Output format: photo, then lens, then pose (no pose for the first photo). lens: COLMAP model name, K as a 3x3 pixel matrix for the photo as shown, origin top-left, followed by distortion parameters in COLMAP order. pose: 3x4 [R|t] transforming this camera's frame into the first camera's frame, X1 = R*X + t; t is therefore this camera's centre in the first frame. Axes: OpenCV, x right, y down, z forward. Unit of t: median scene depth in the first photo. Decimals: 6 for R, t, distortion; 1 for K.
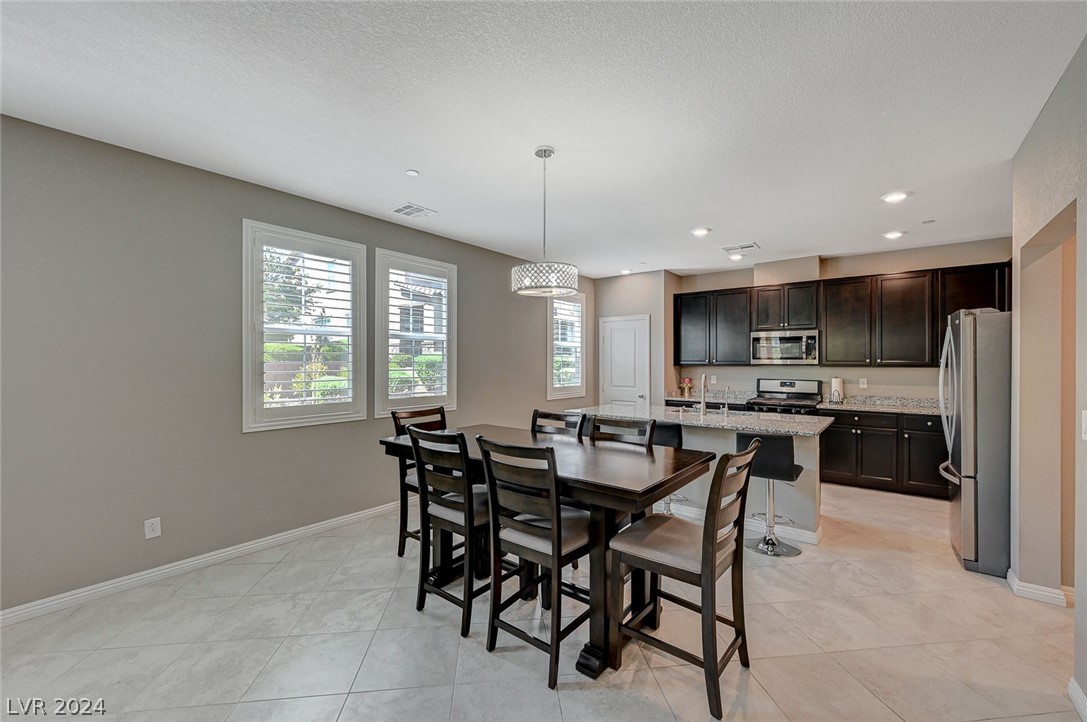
lens RADIAL K [[438.7, 0, 545.3], [0, 438.7, 360.3], [0, 0, 1]] dist [0.000101, -0.000216]
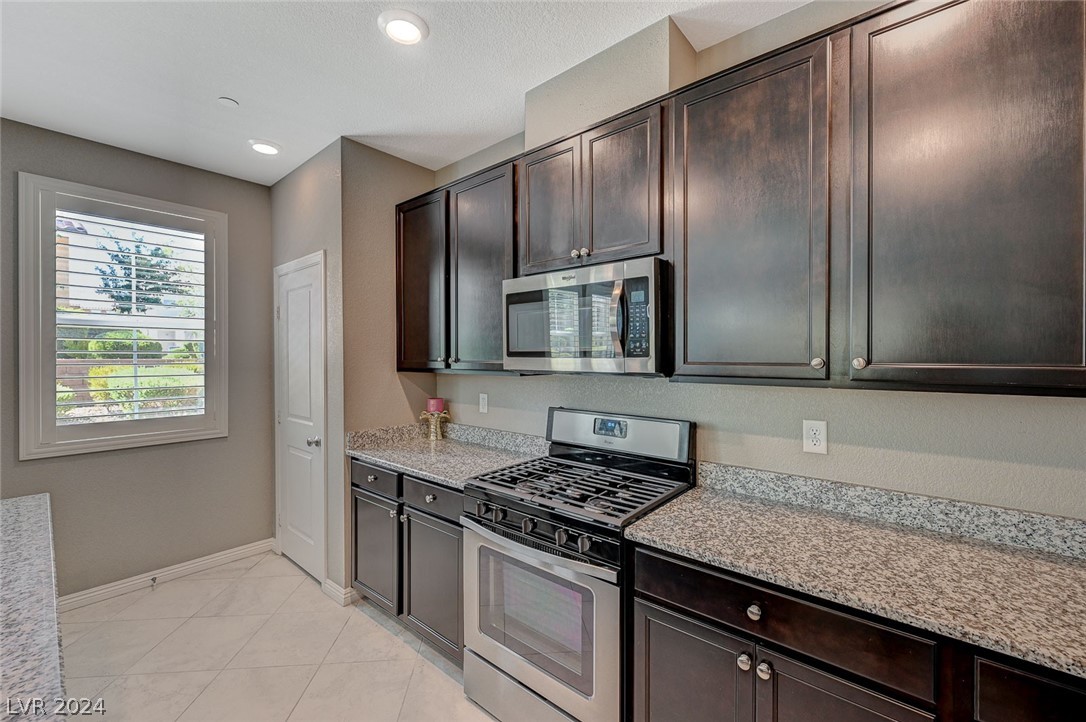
lens RADIAL K [[438.3, 0, 544.8], [0, 438.3, 360.3], [0, 0, 1]] dist [0.000101, -0.000216]
pose [[0.999329, -0.003042, -0.036496, 0.558852], [0.003398, 0.999947, 0.009710, -0.003056], [0.036465, -0.009827, 0.999287, 0.703889]]
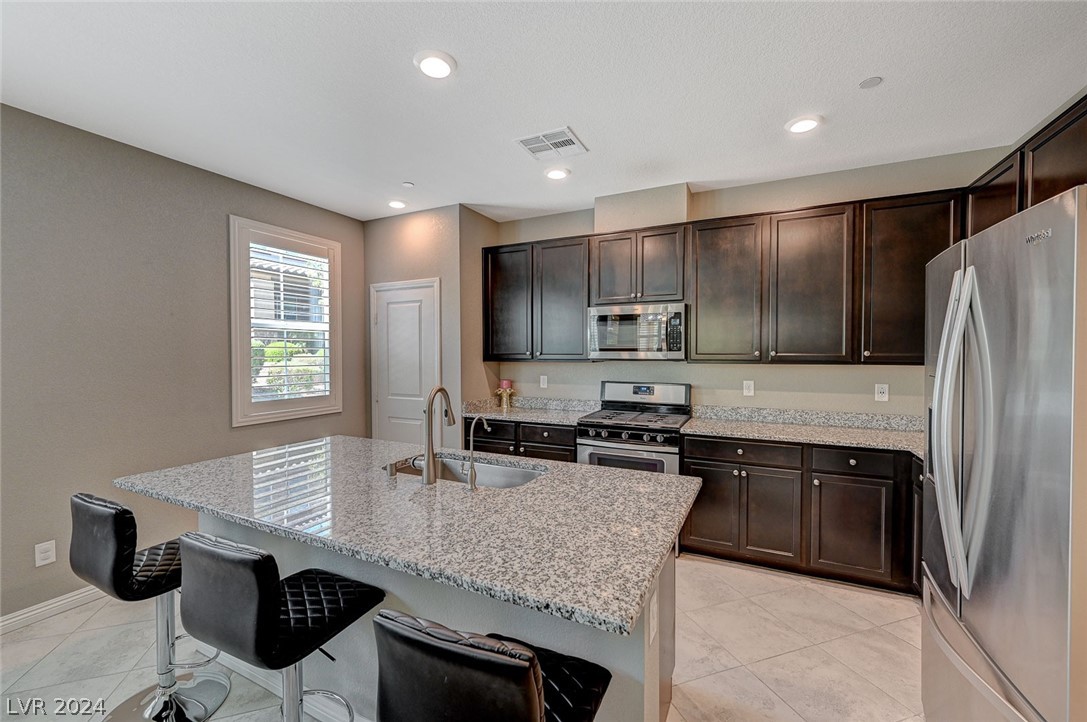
lens RADIAL K [[438.7, 0, 545.3], [0, 438.7, 360.3], [0, 0, 1]] dist [0.000101, -0.000216]
pose [[0.977290, -0.007578, 0.211771, 0.302378], [0.003291, 0.999783, 0.020591, -0.002584], [-0.211881, -0.019426, 0.977102, 0.442326]]
